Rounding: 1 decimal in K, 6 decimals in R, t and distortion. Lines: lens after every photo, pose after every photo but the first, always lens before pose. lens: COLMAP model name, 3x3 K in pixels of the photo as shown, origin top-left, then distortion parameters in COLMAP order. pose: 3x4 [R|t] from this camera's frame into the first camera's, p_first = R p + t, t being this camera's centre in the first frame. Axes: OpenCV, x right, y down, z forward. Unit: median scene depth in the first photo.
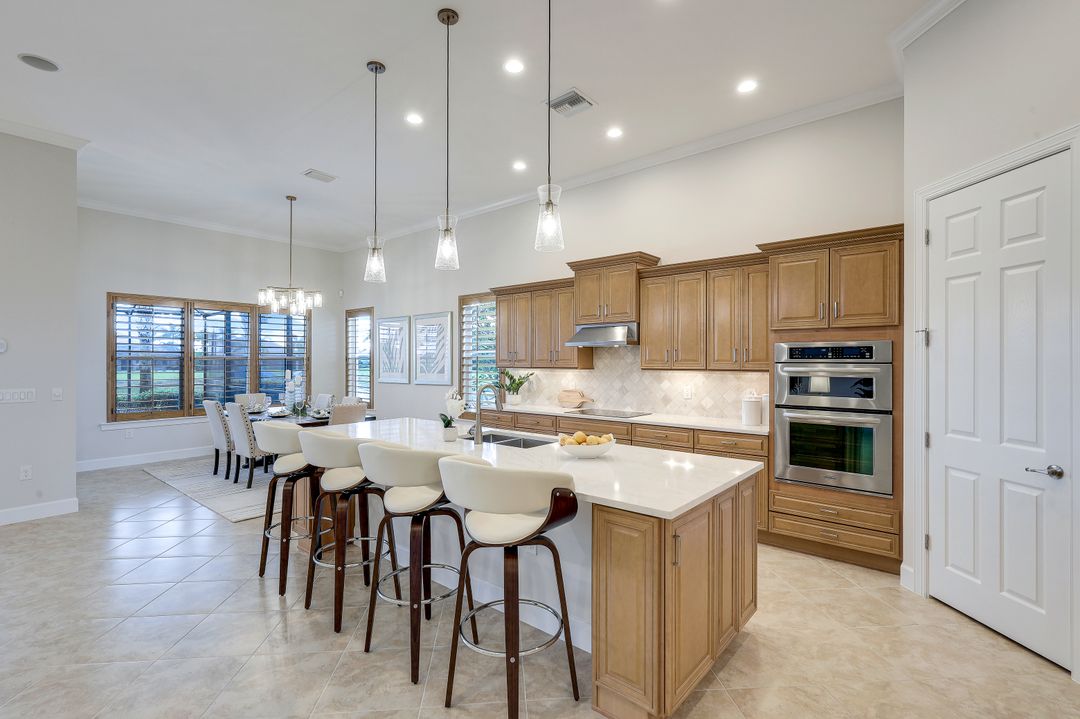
lens RADIAL K [[486.2, 0, 540.0], [0, 486.2, 359.5], [0, 0, 1]] dist [-0.020074, 0.000536]
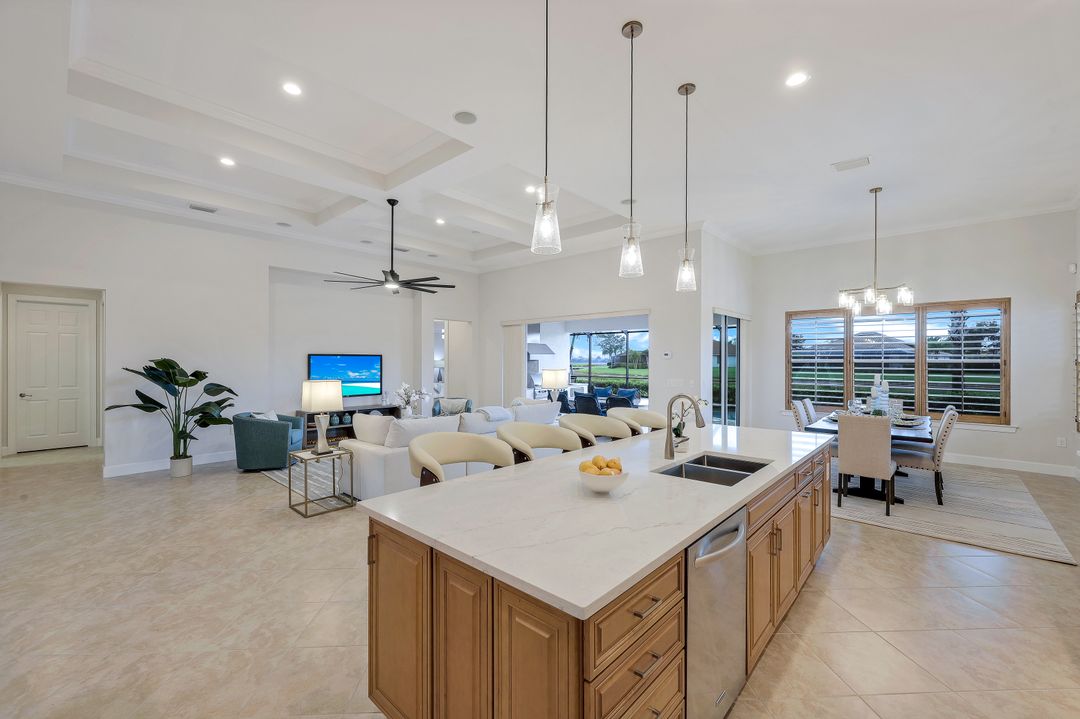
lens RADIAL K [[436.5, 0, 539.3], [0, 436.5, 361.2], [0, 0, 1]] dist [-0.002133, -0.000006]
pose [[-0.038041, 0.001839, -0.999274, 0.538764], [-0.000973, 0.999998, 0.001877, -0.007931], [0.999276, 0.001043, -0.038039, 0.606663]]
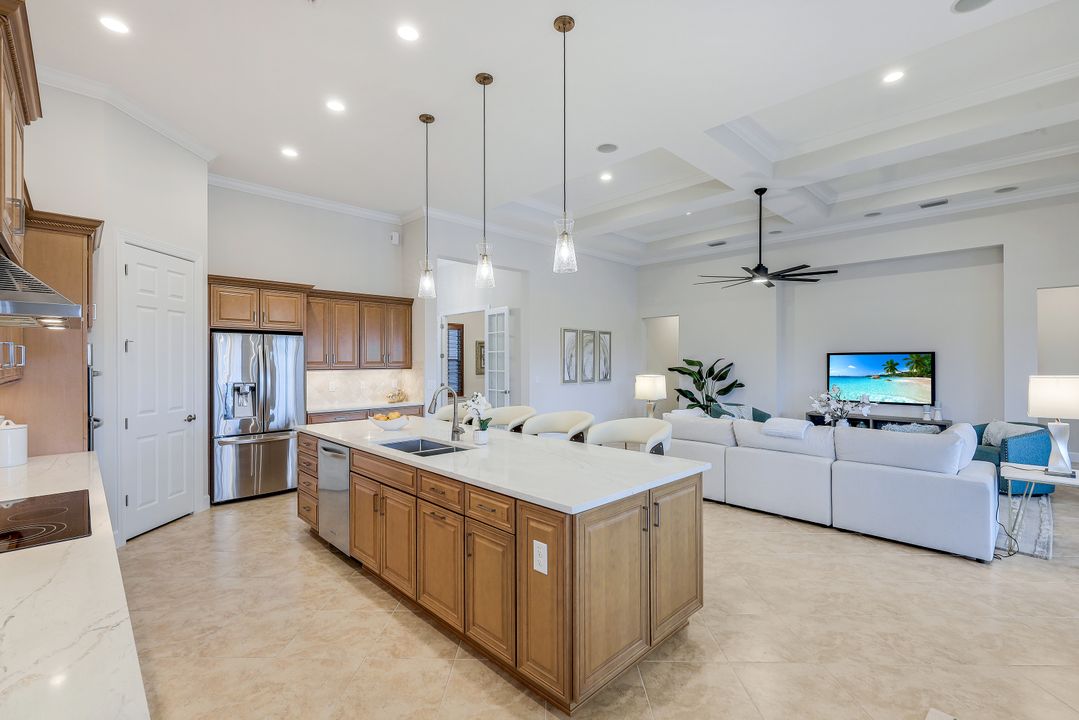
lens RADIAL K [[491.0, 0, 539.7], [0, 491.0, 364.1], [0, 0, 1]] dist [0.019877, -0.000331]
pose [[-0.995547, 0.001467, 0.094254, -0.333598], [0.001861, 0.999990, 0.004089, -0.000674], [-0.094247, 0.004246, -0.995540, 1.659360]]
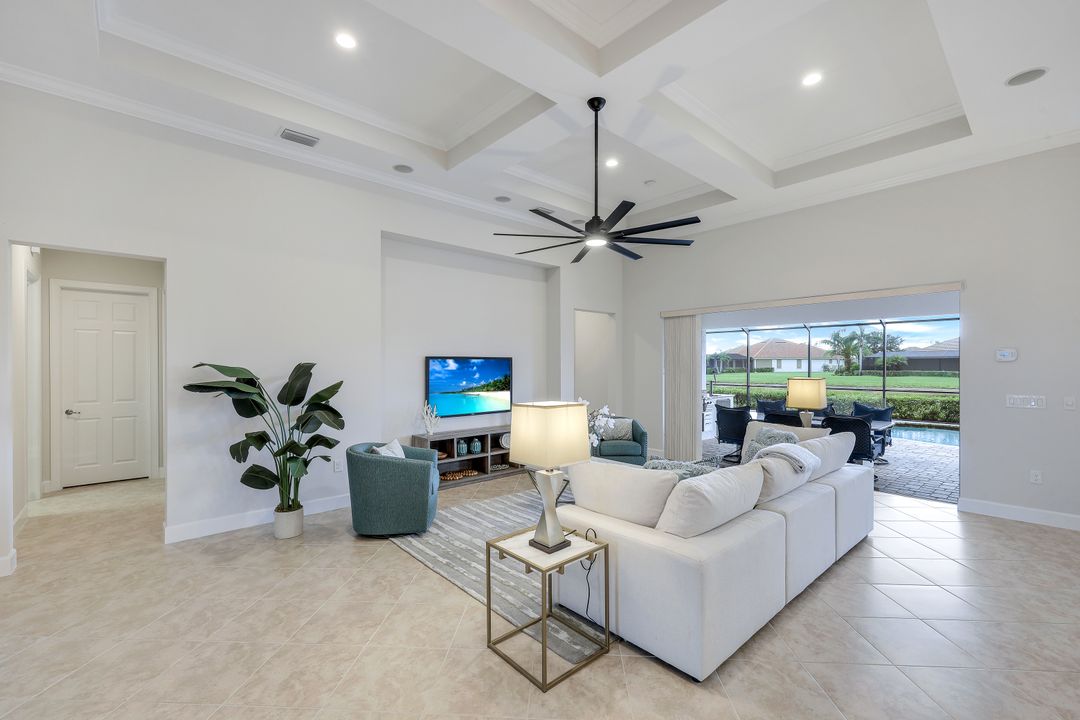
lens RADIAL K [[456.4, 0, 542.9], [0, 456.4, 367.1], [0, 0, 1]] dist [0.000995, 0.000160]
pose [[-0.139962, 0.003610, -0.990150, 0.051519], [0.002152, 0.999992, 0.003342, -0.005548], [0.990155, -0.001663, -0.139969, 0.096521]]
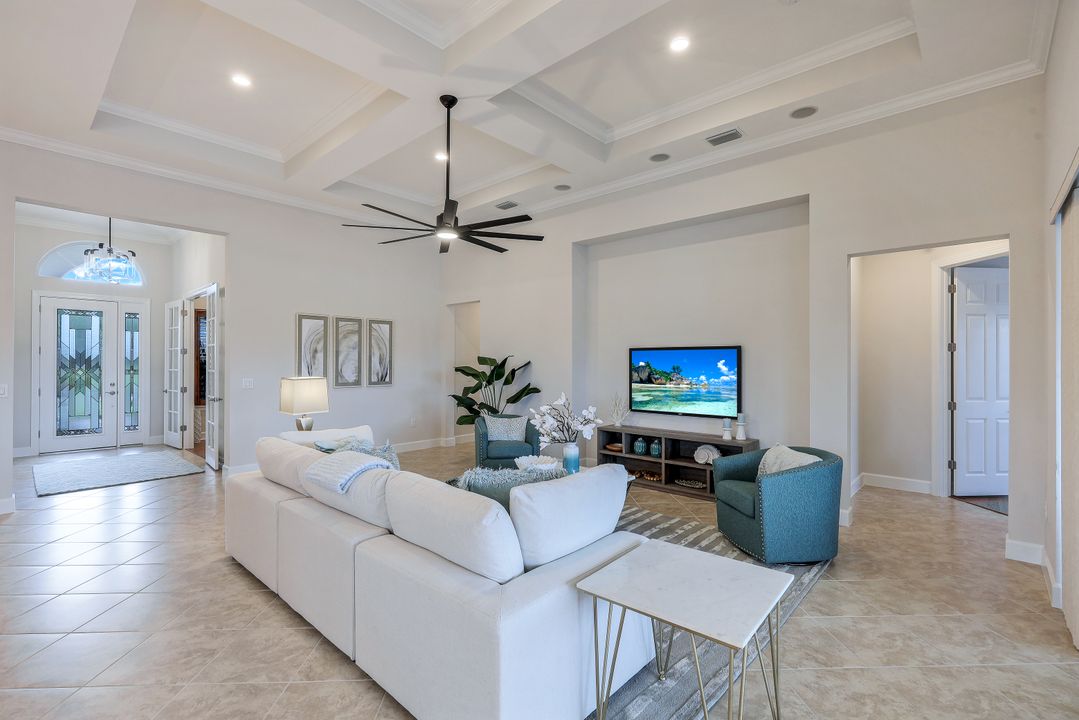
lens RADIAL K [[491.0, 0, 539.7], [0, 491.0, 364.1], [0, 0, 1]] dist [0.019877, -0.000331]
pose [[-0.998620, -0.000079, 0.052518, -1.111818], [0.000198, 0.999986, 0.005273, 0.006601], [-0.052517, 0.005276, -0.998606, 1.082803]]
